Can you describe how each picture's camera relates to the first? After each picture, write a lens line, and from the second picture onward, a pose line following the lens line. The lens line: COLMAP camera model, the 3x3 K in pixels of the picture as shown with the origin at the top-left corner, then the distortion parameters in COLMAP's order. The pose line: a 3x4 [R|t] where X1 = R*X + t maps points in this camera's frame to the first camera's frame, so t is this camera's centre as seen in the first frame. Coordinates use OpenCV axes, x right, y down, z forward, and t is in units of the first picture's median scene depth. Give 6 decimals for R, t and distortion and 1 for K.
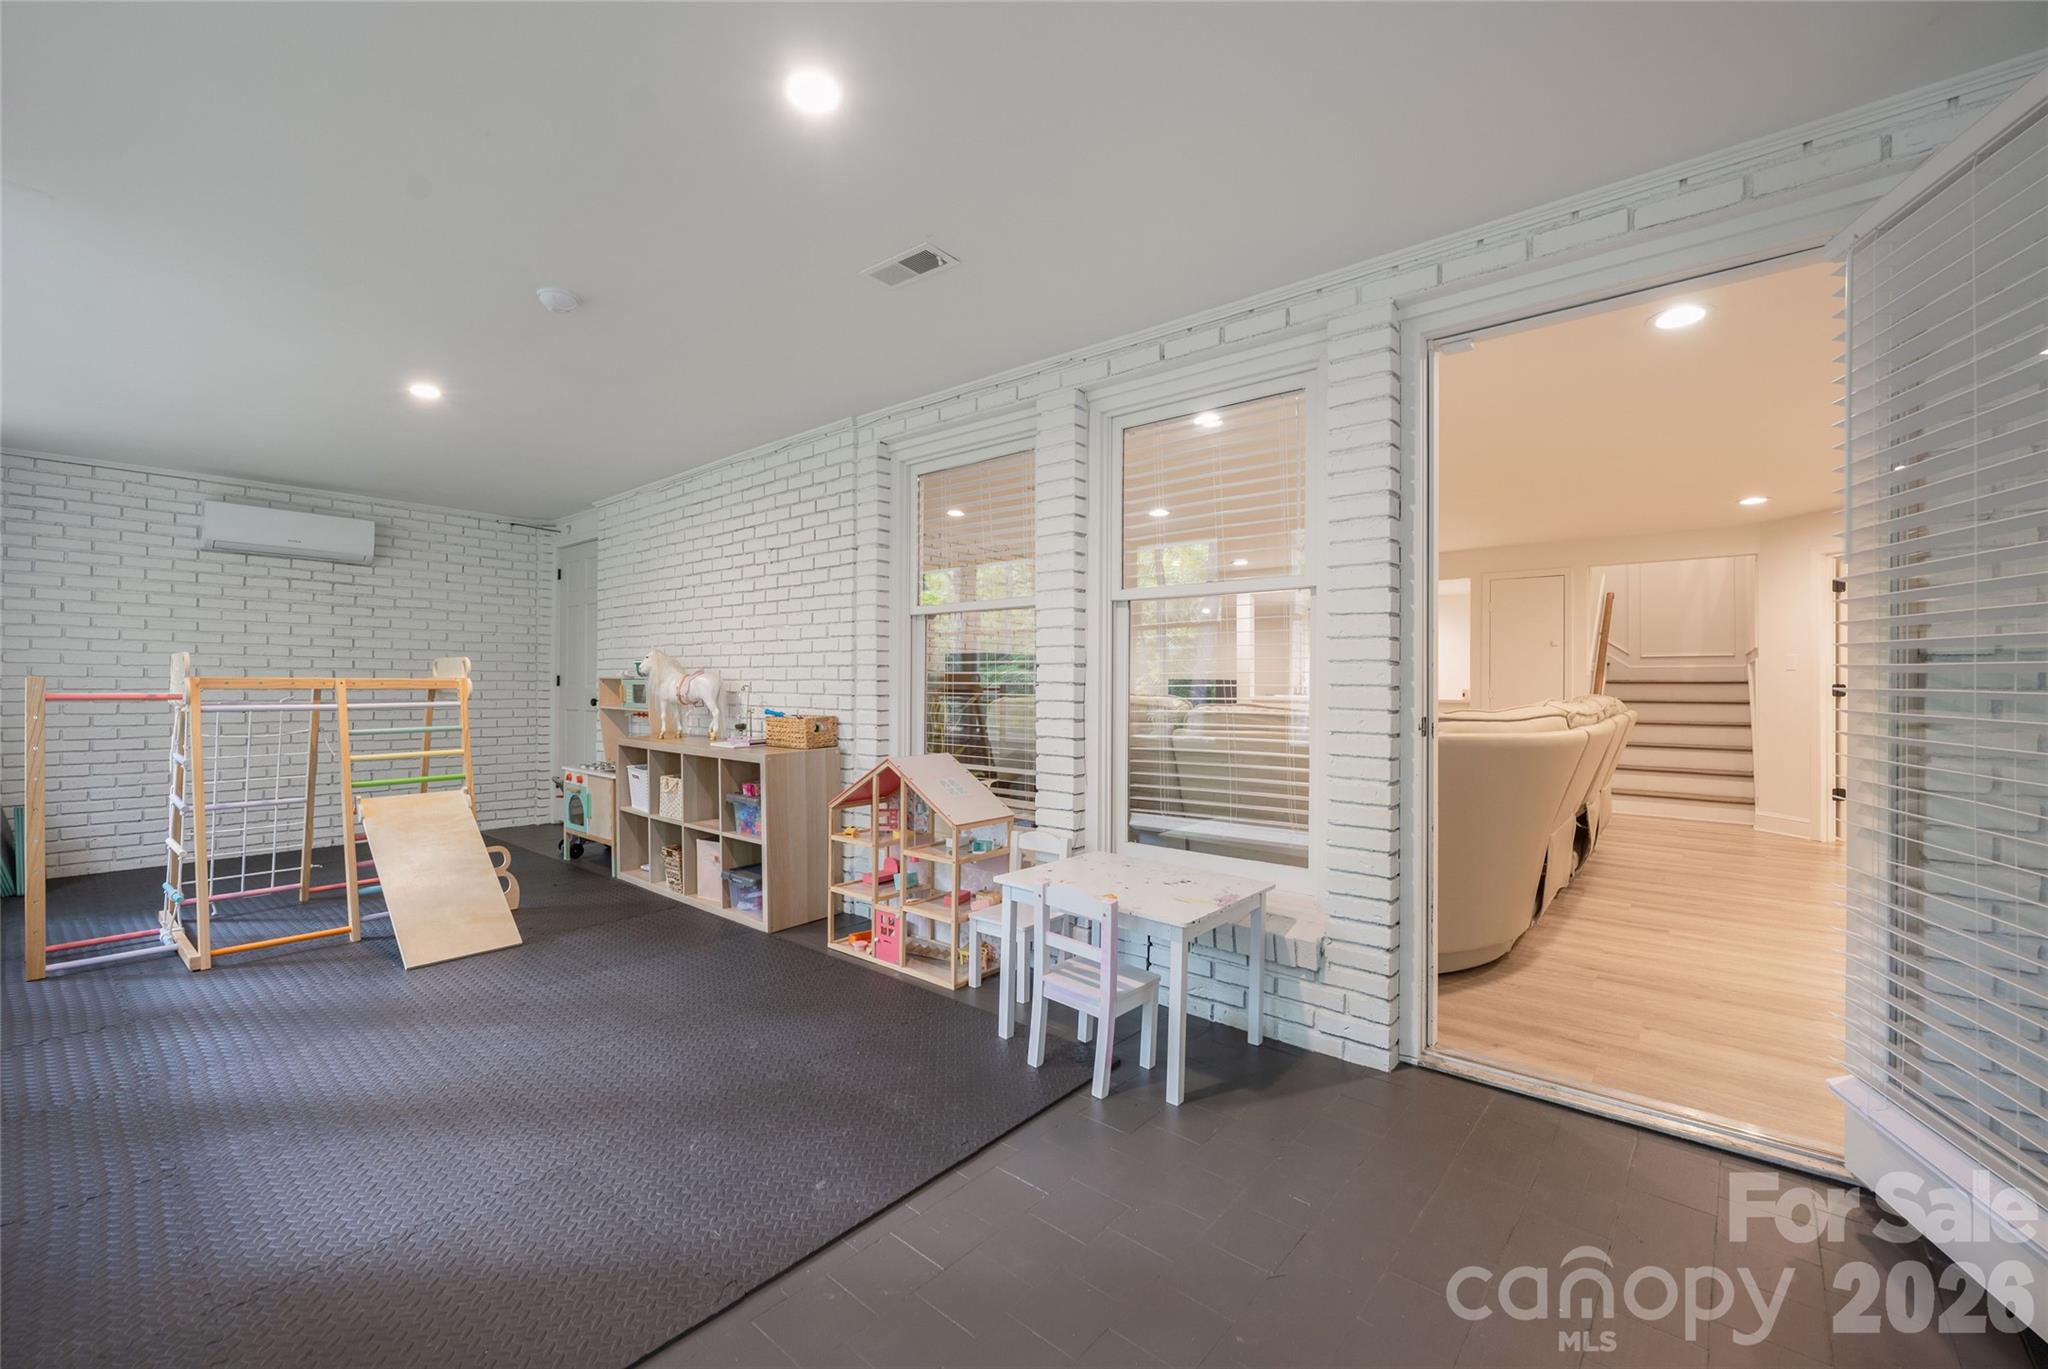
lens RADIAL K [[837.1, 0, 1018.4], [0, 837.1, 678.7], [0, 0, 1]] dist [-0.003874, 0.000159]
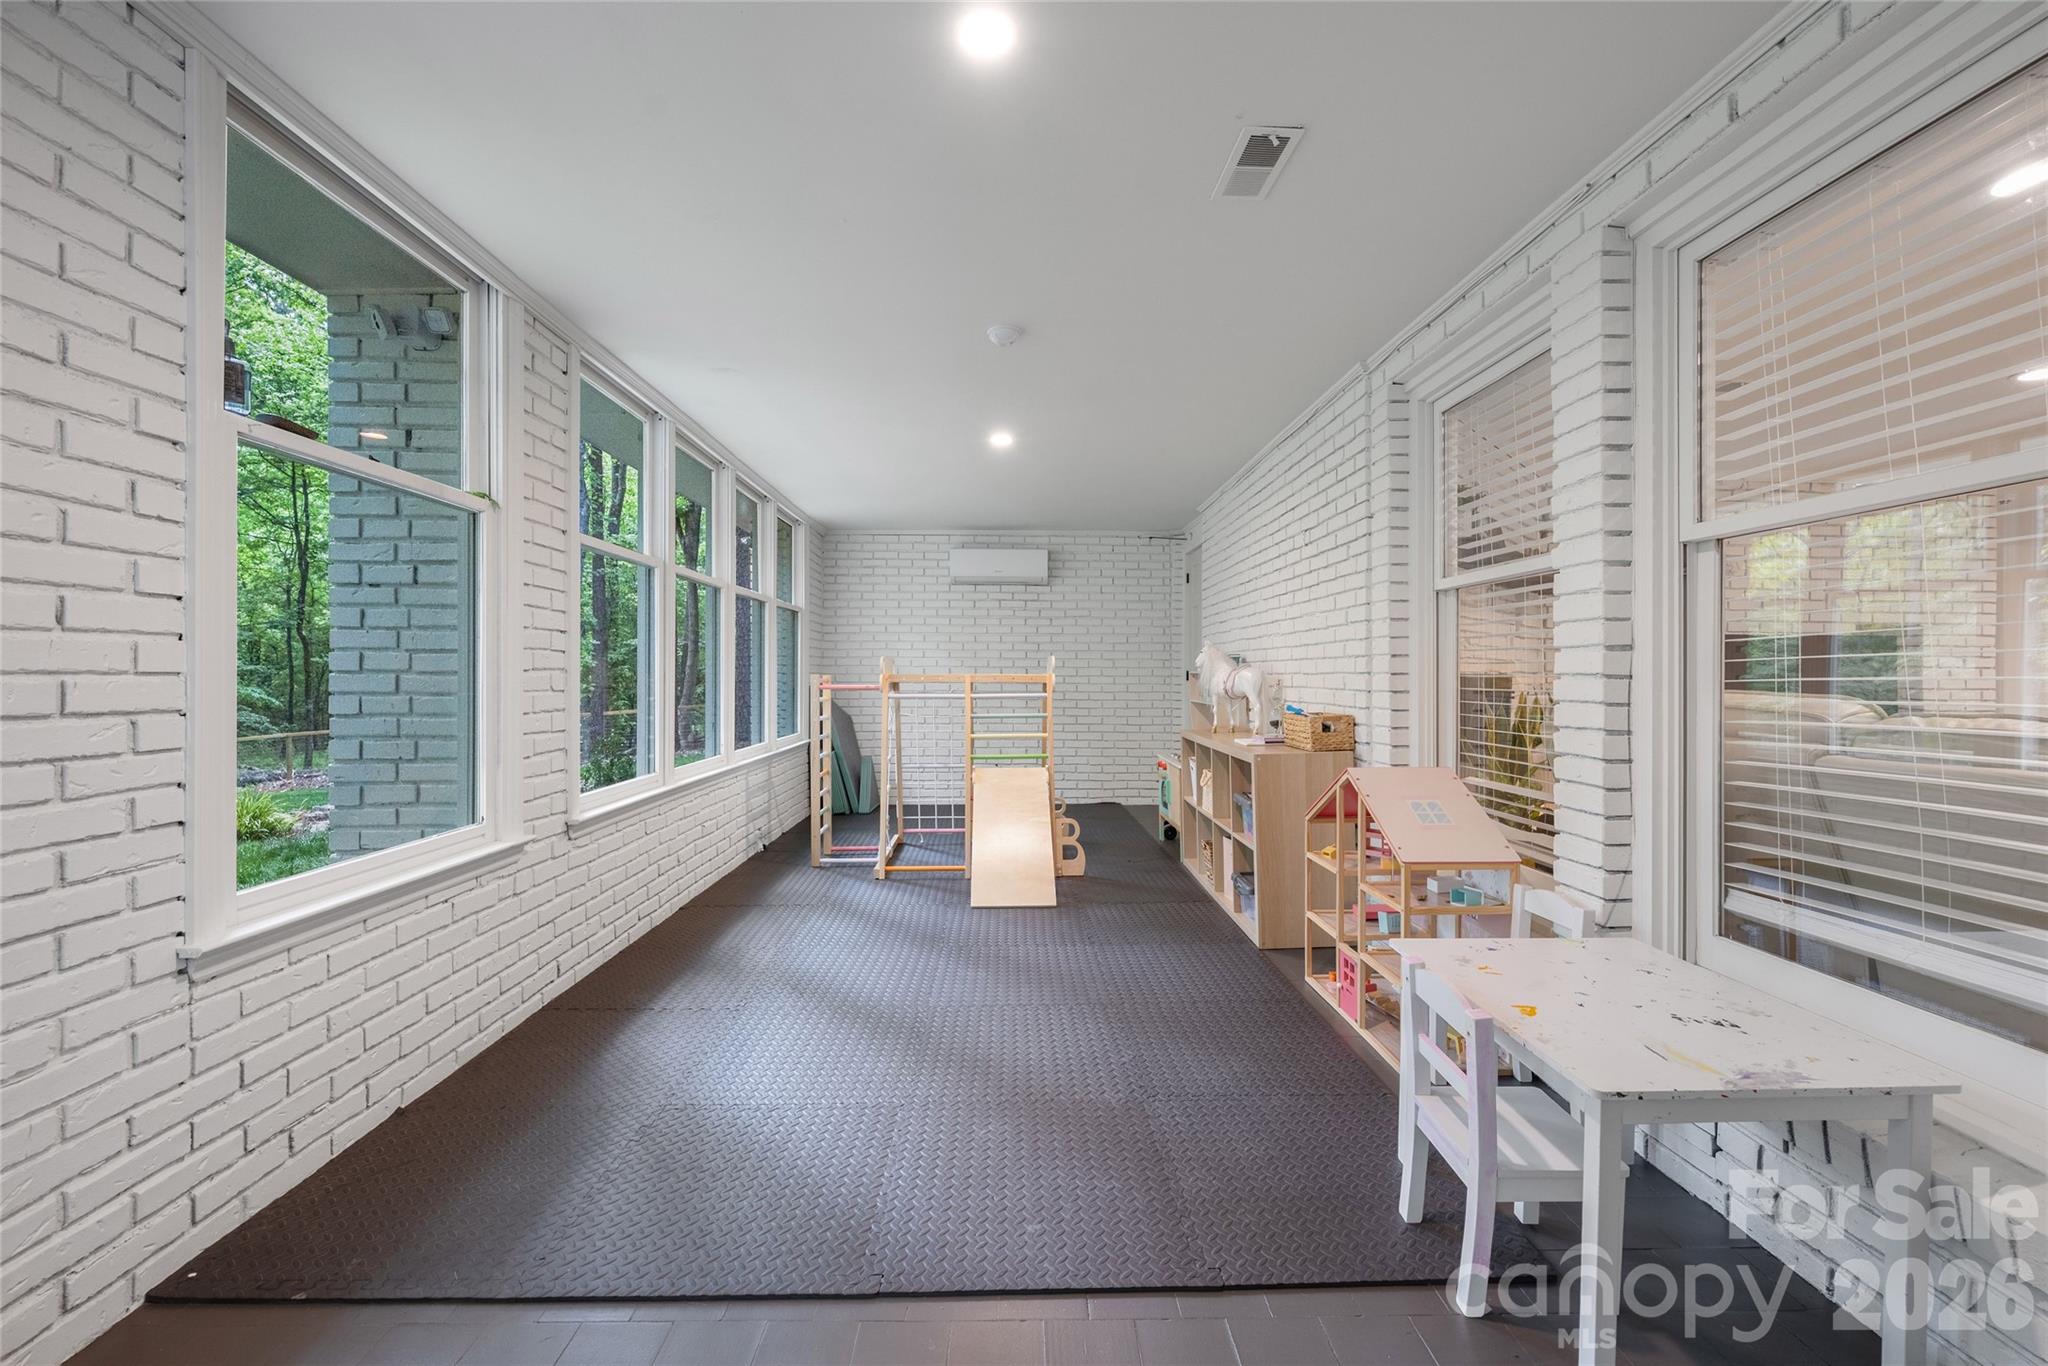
lens RADIAL K [[837.1, 0, 1018.4], [0, 837.1, 677.2], [0, 0, 1]] dist [-0.003874, 0.000159]
pose [[0.669279, -0.003093, -0.743004, 0.196537], [0.006389, 0.999978, 0.001592, 0.002234], [0.742983, -0.005813, 0.669285, 0.174796]]
